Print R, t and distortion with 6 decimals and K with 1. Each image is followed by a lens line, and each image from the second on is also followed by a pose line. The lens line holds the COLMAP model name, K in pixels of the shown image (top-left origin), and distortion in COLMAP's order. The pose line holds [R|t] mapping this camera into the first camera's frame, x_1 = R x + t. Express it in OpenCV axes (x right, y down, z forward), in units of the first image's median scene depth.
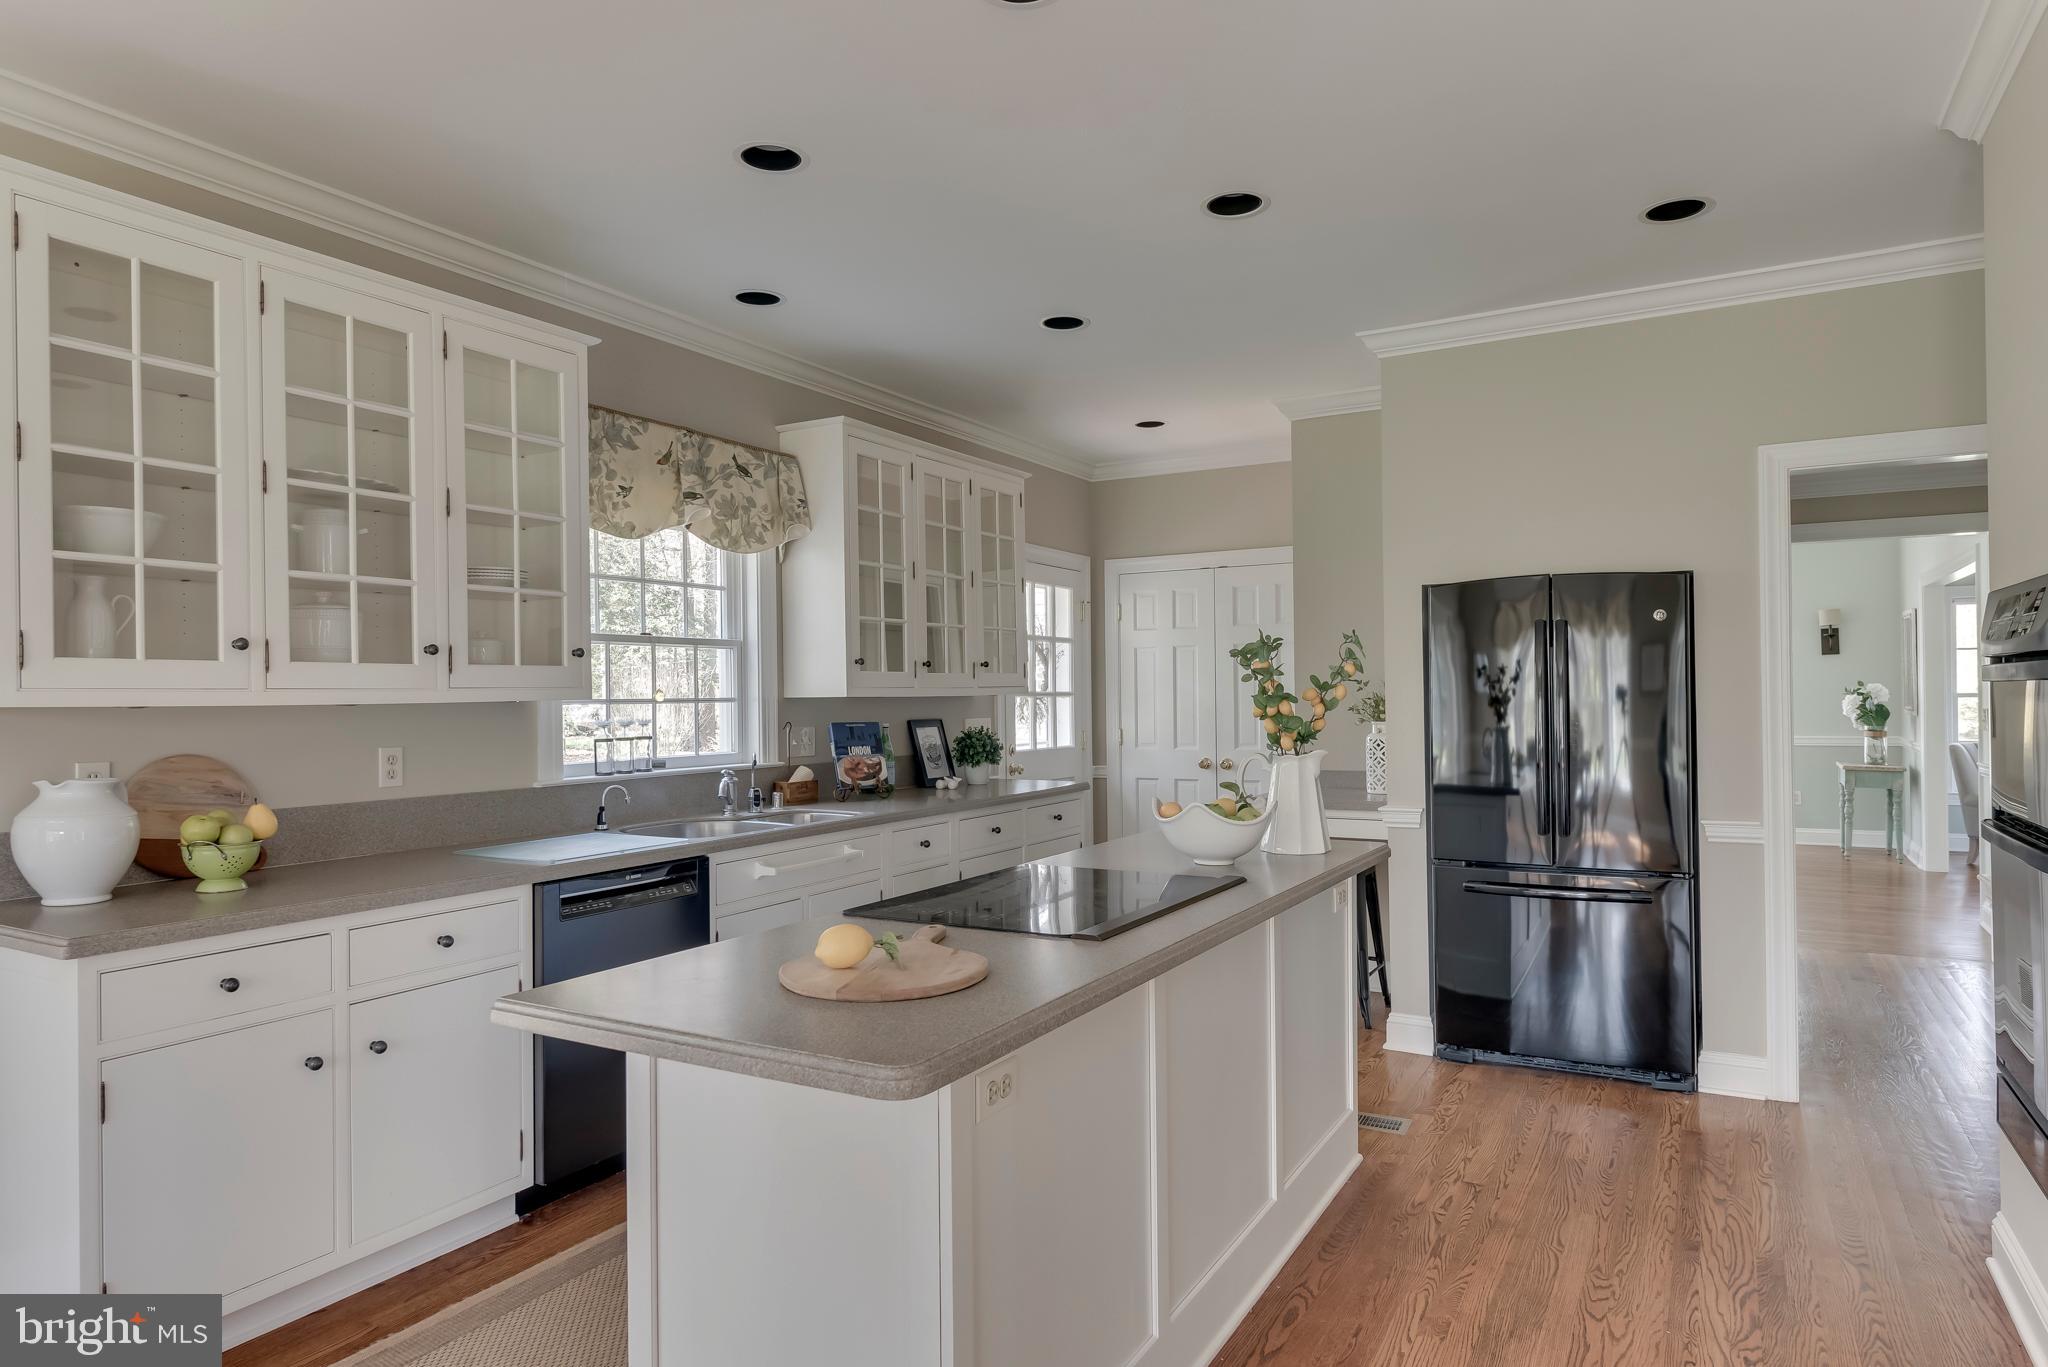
lens RADIAL K [[1206.6, 0, 1021.1], [0, 1206.6, 696.2], [0, 0, 1]] dist [0.001775, -0.001907]
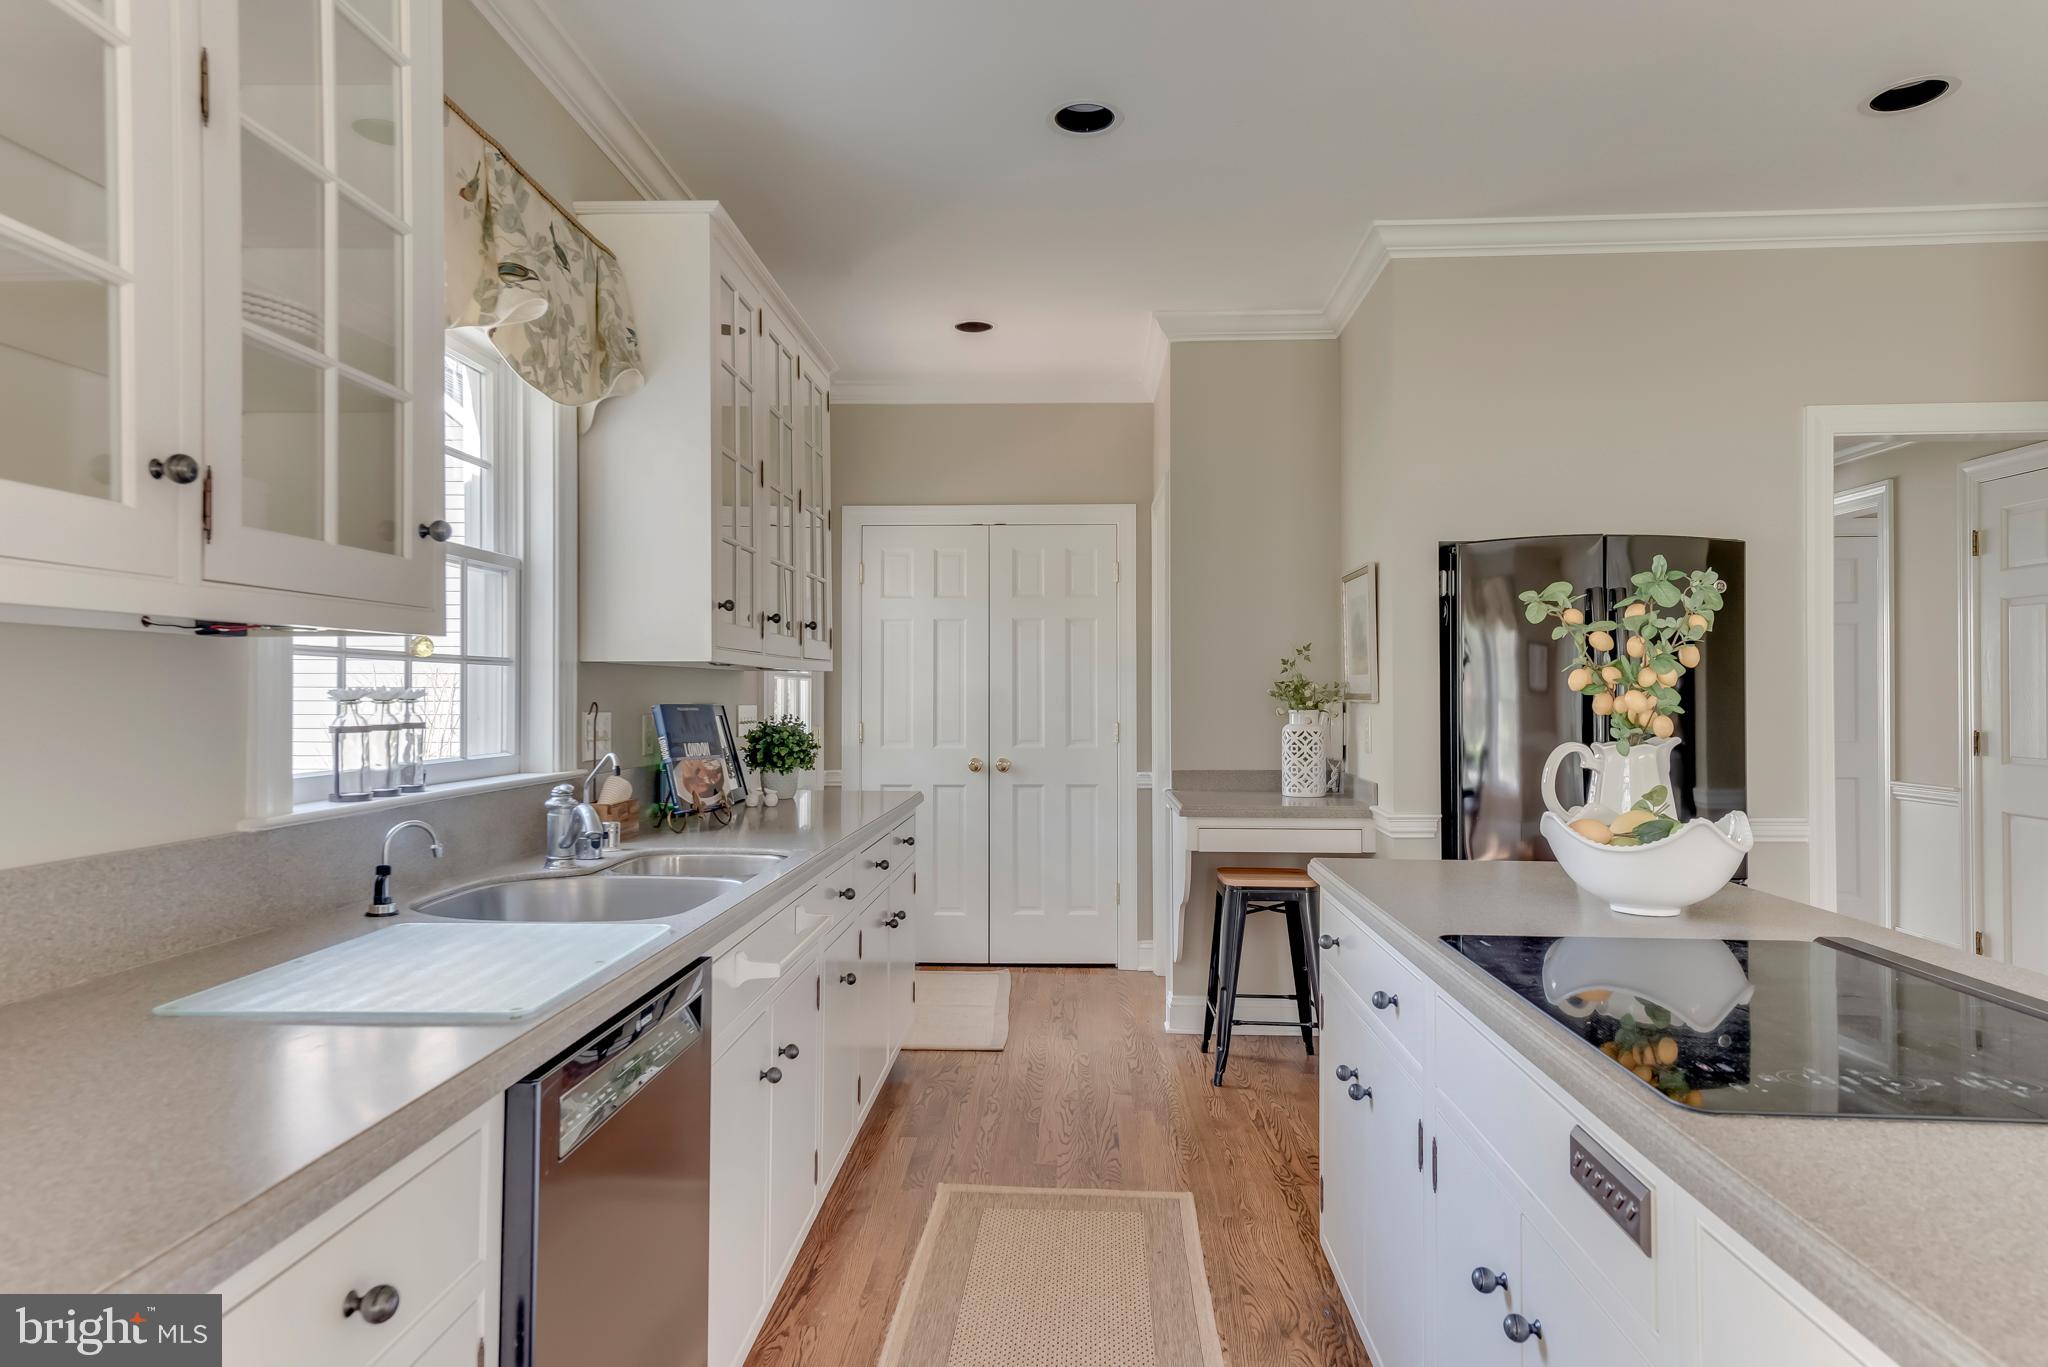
lens RADIAL K [[1241.6, 0, 1037.5], [0, 1241.6, 682.6], [0, 0, 1]] dist [0.068398, -0.037912]
pose [[0.889657, 0.017589, 0.456290, -0.316679], [-0.011630, 0.999807, -0.015865, 0.021459], [-0.456480, 0.008808, 0.889690, 0.396152]]
